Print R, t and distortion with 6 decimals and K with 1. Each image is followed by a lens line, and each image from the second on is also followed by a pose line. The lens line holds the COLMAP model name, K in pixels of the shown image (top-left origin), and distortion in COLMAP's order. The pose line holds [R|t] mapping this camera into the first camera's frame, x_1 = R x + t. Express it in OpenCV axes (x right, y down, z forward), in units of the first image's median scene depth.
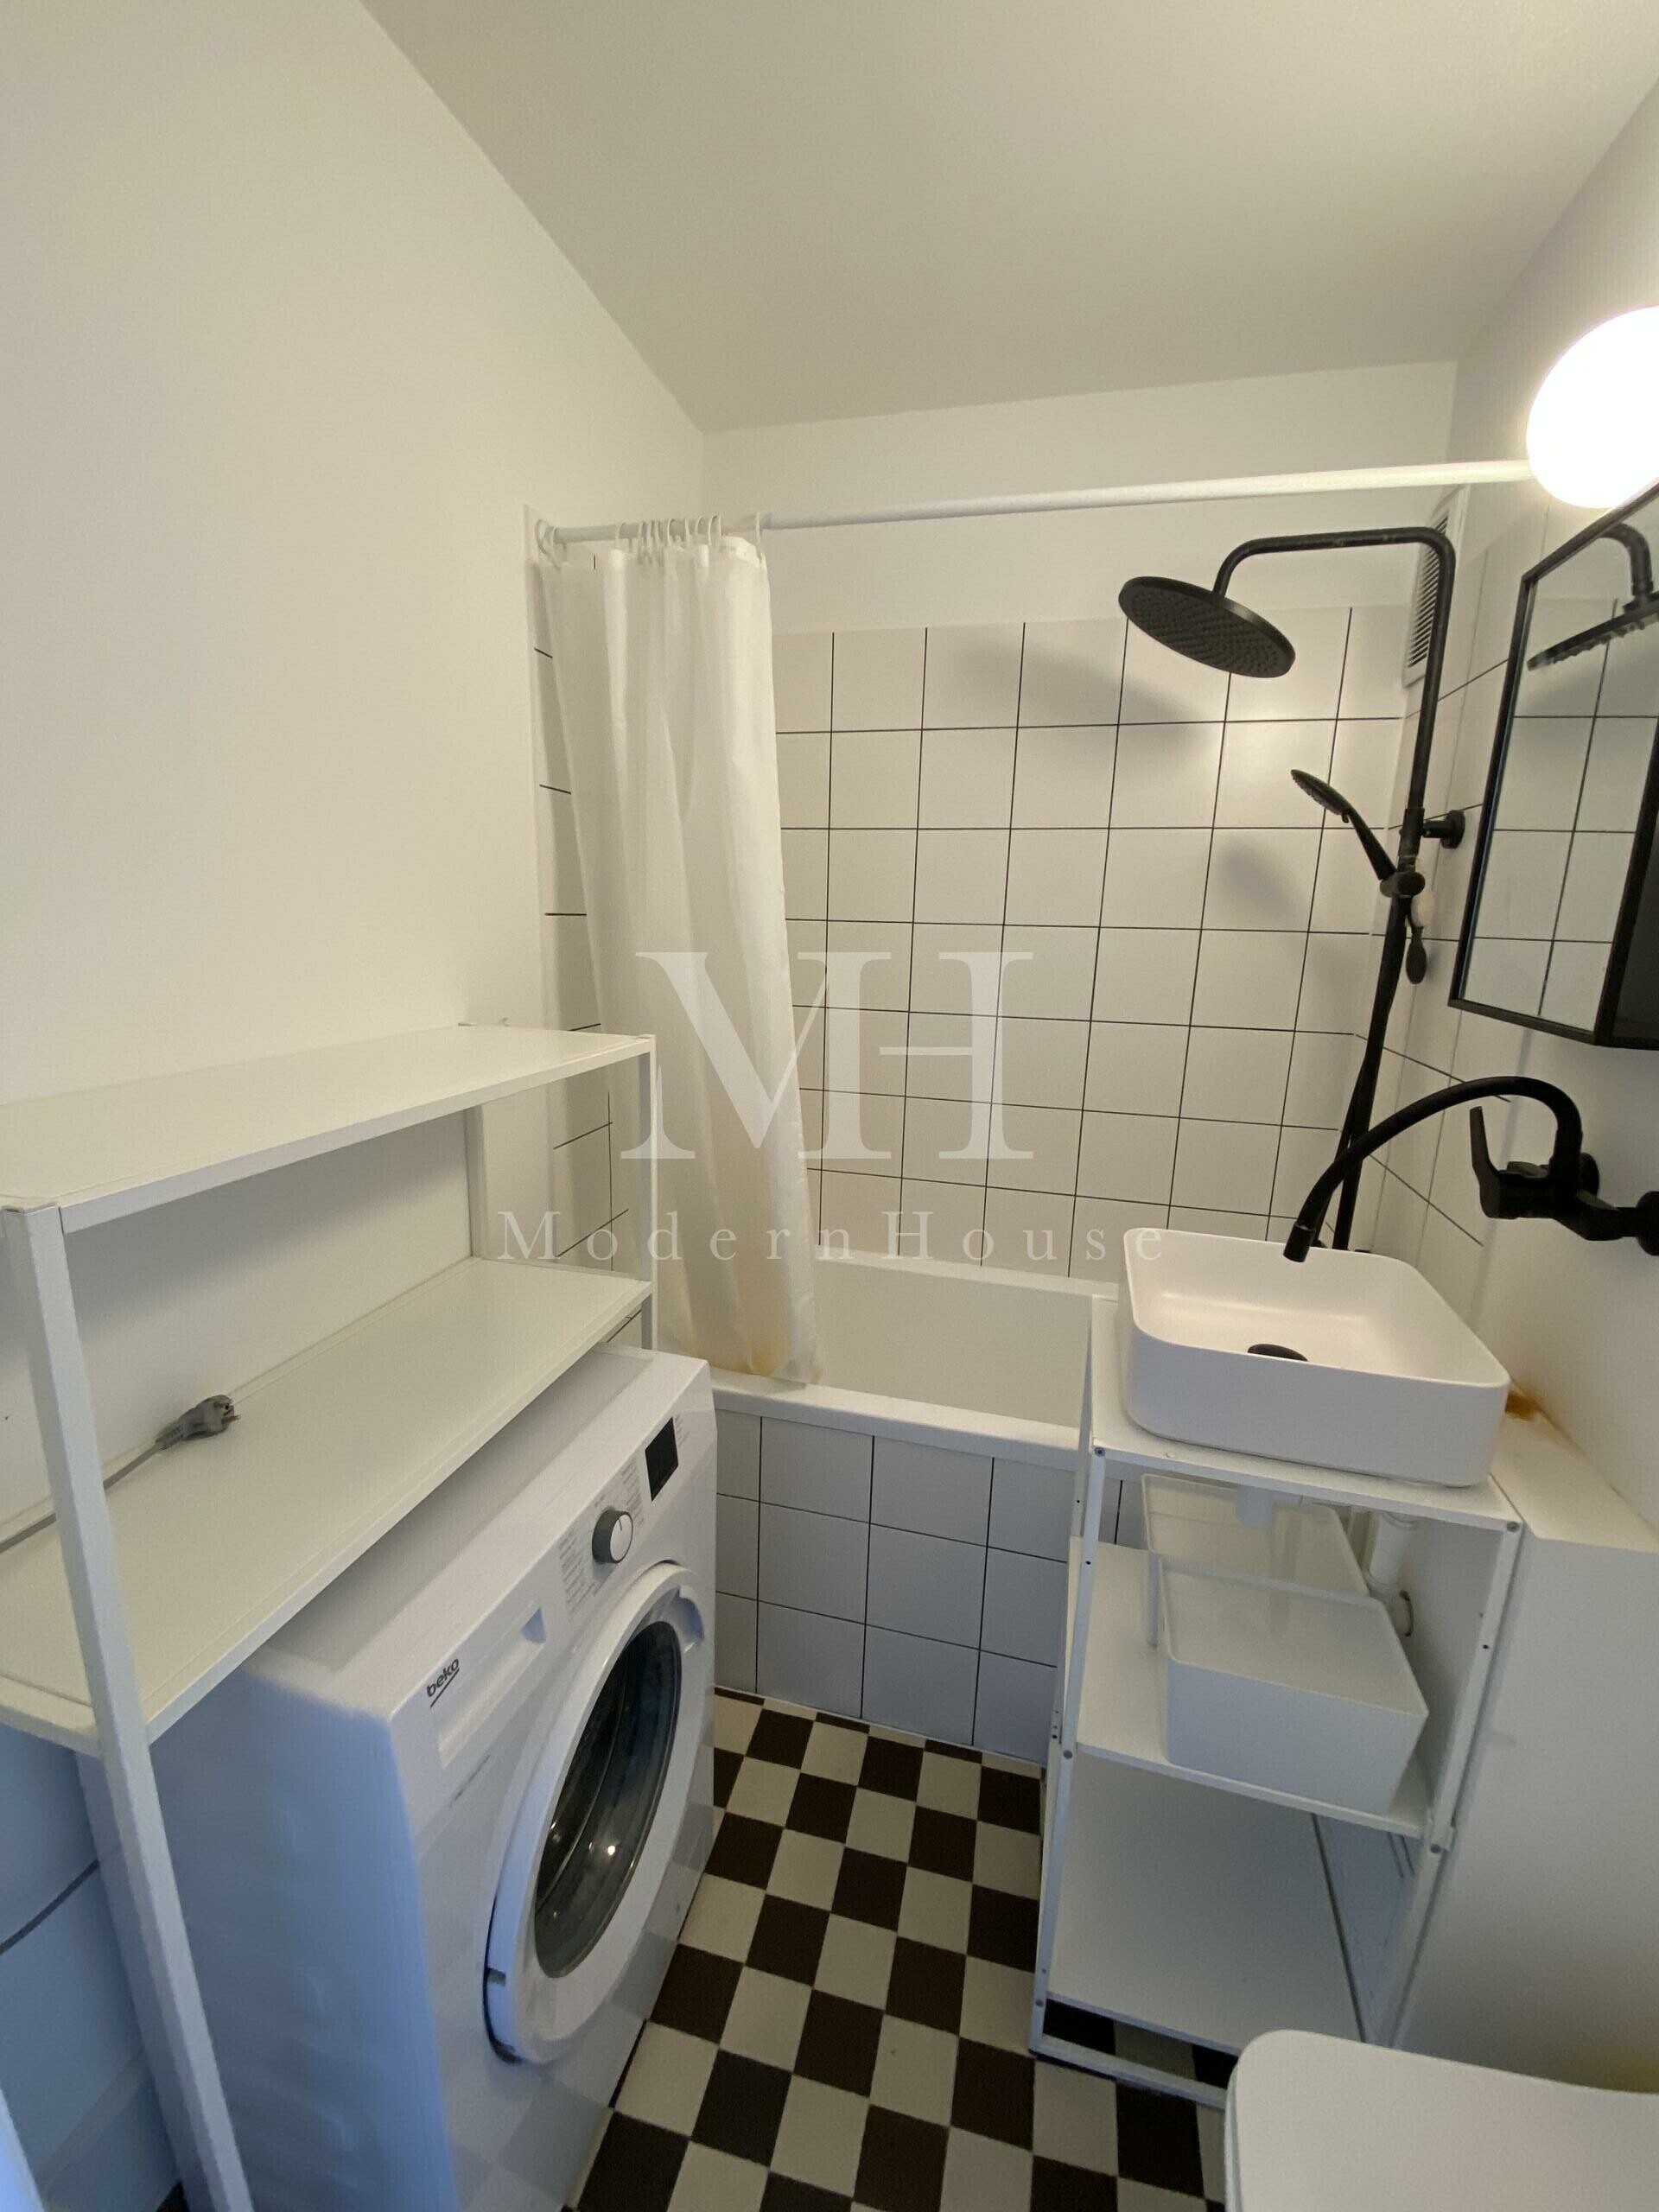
lens RADIAL K [[902.9, 0, 829.5], [0, 902.9, 1106.0], [0, 0, 1]] dist [0.044005, -0.029575]
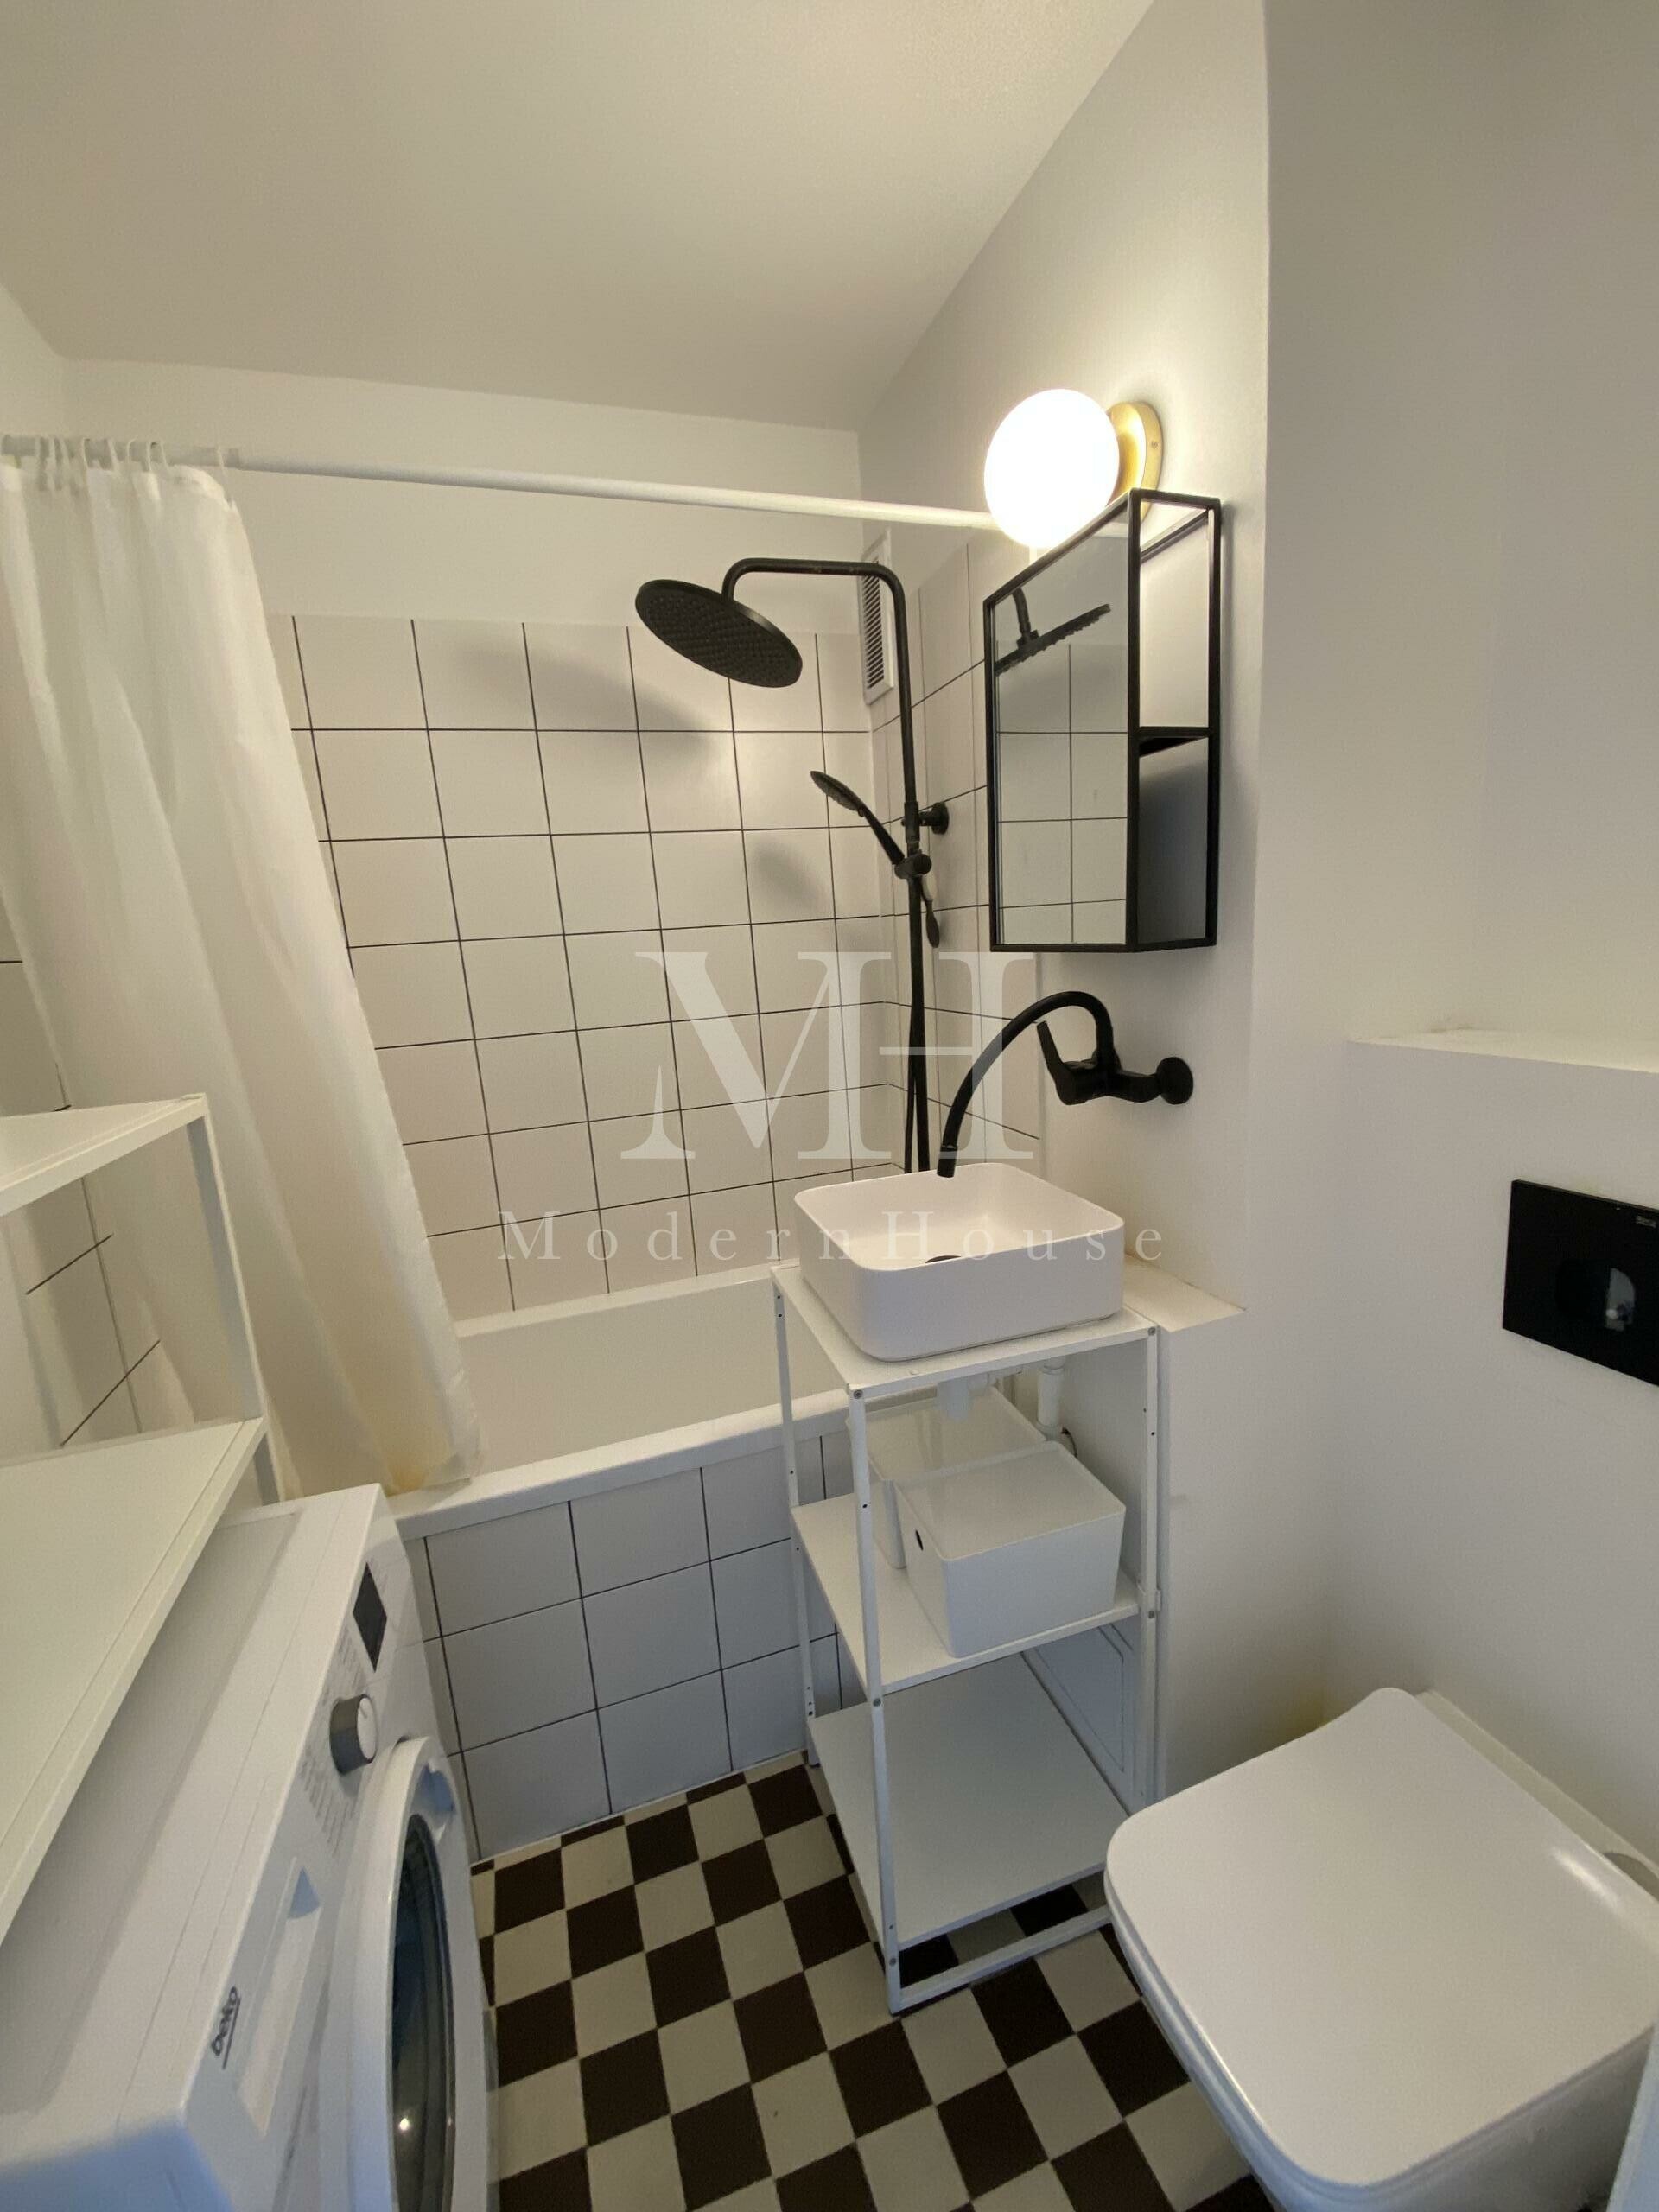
lens RADIAL K [[902.9, 0, 829.5], [0, 902.9, 1106.0], [0, 0, 1]] dist [0.044005, -0.029575]
pose [[0.836719, -0.186945, 0.514735, -0.151266], [0.206104, 0.978320, 0.020284, 0.021726], [-0.507368, 0.089117, 0.857109, 0.076866]]
